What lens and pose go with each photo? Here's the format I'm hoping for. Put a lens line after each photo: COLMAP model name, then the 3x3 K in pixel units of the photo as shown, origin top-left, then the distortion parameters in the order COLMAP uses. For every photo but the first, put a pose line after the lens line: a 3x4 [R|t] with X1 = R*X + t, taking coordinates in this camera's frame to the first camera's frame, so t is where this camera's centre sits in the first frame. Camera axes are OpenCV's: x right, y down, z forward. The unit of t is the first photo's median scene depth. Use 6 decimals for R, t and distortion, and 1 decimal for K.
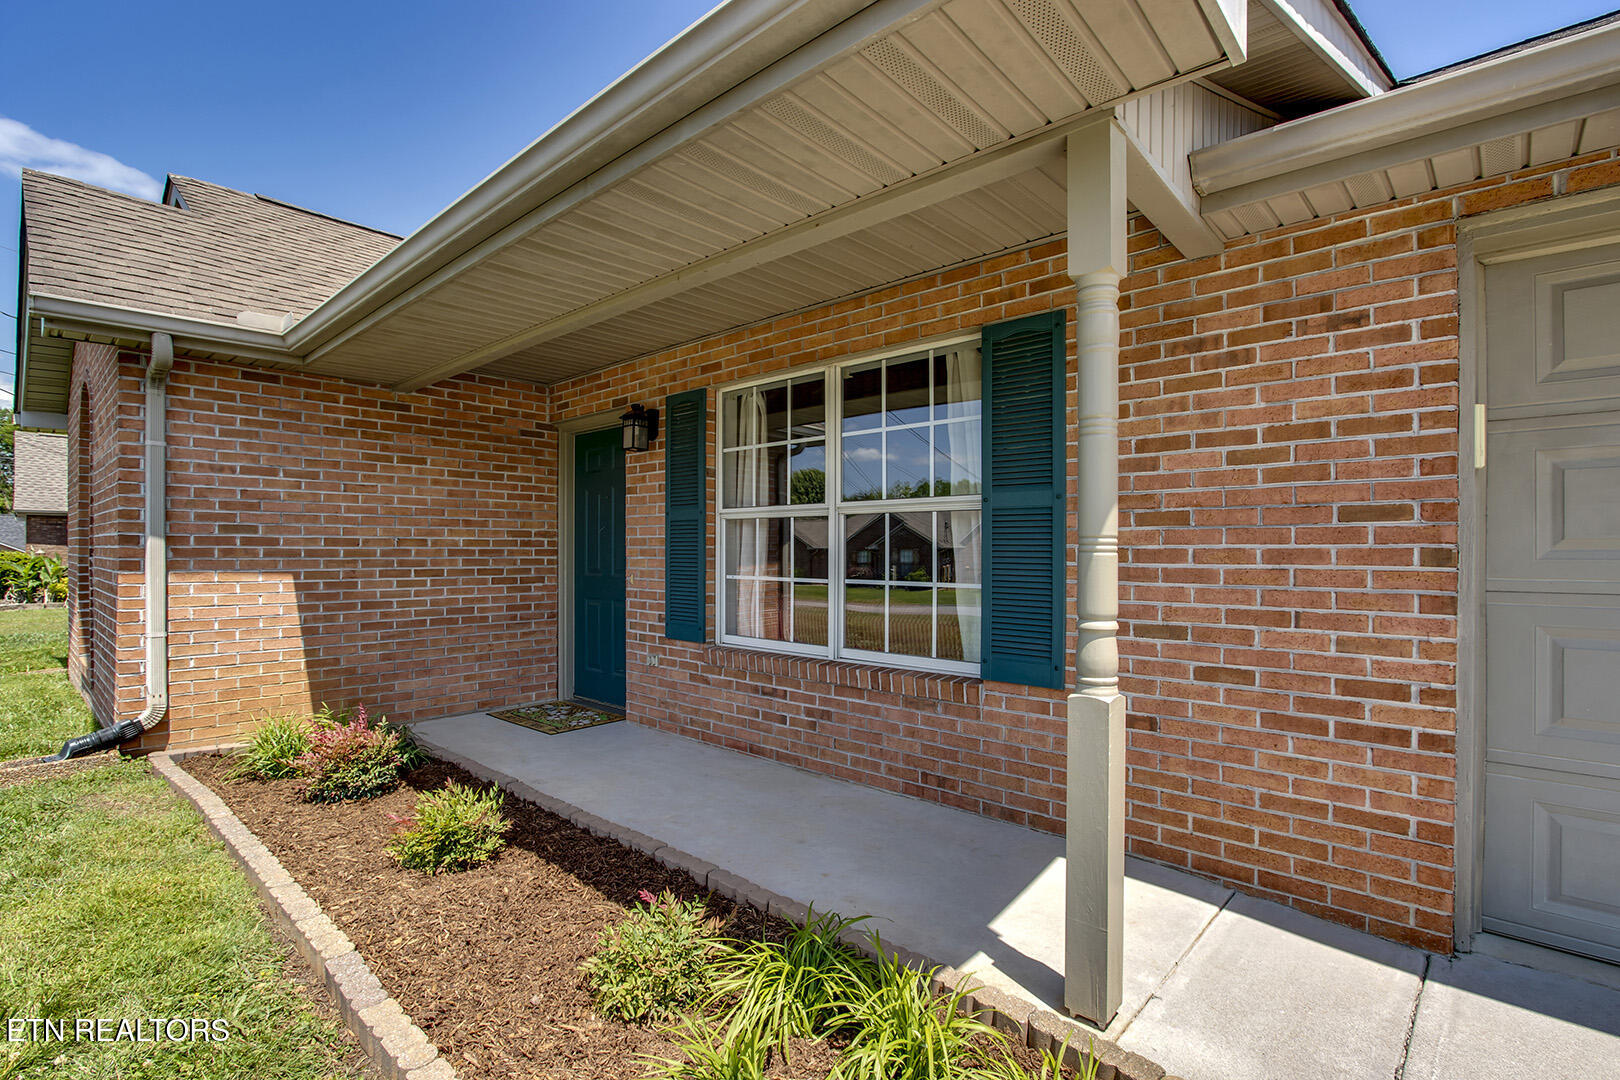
lens RADIAL K [[755.7, 0, 805.6], [0, 755.7, 543.4], [0, 0, 1]] dist [-0.021074, -0.000019]
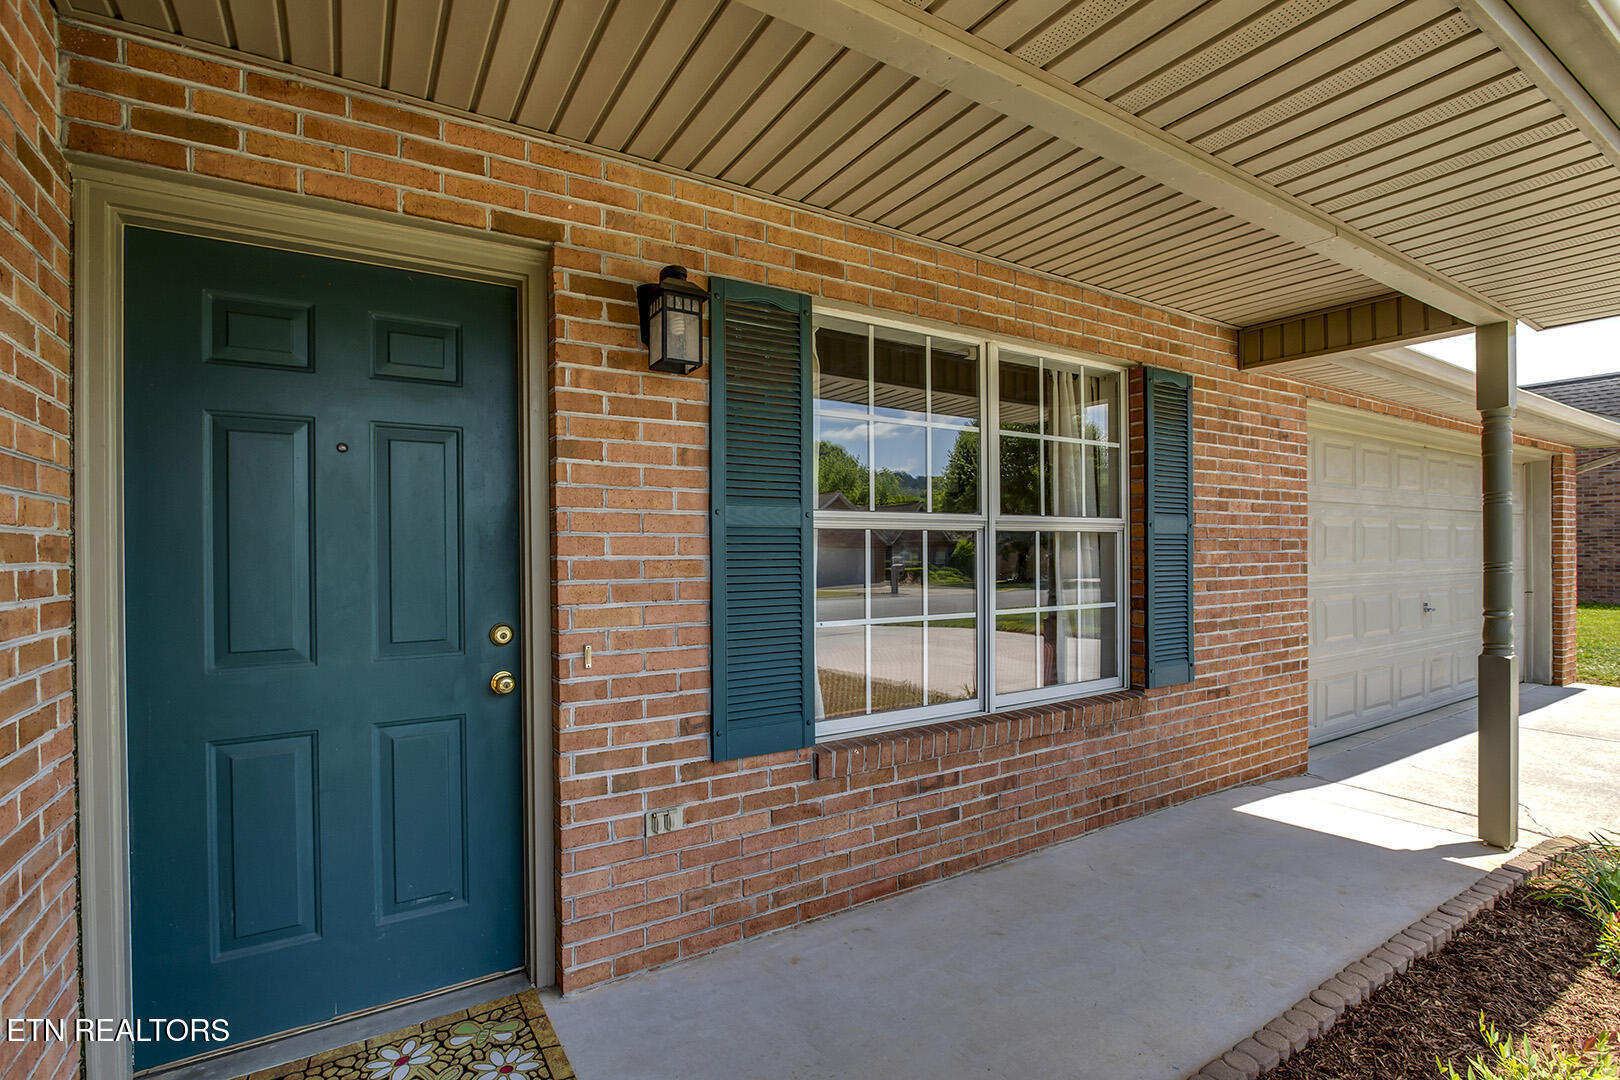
lens RADIAL K [[755.7, 0, 817.9], [0, 755.7, 544.3], [0, 0, 1]] dist [-0.021074, -0.000019]
pose [[0.263805, 0.006851, 0.964552, -0.726741], [-0.001344, 0.999976, -0.006735, -0.016129], [-0.964575, 0.000480, 0.263808, 0.905142]]
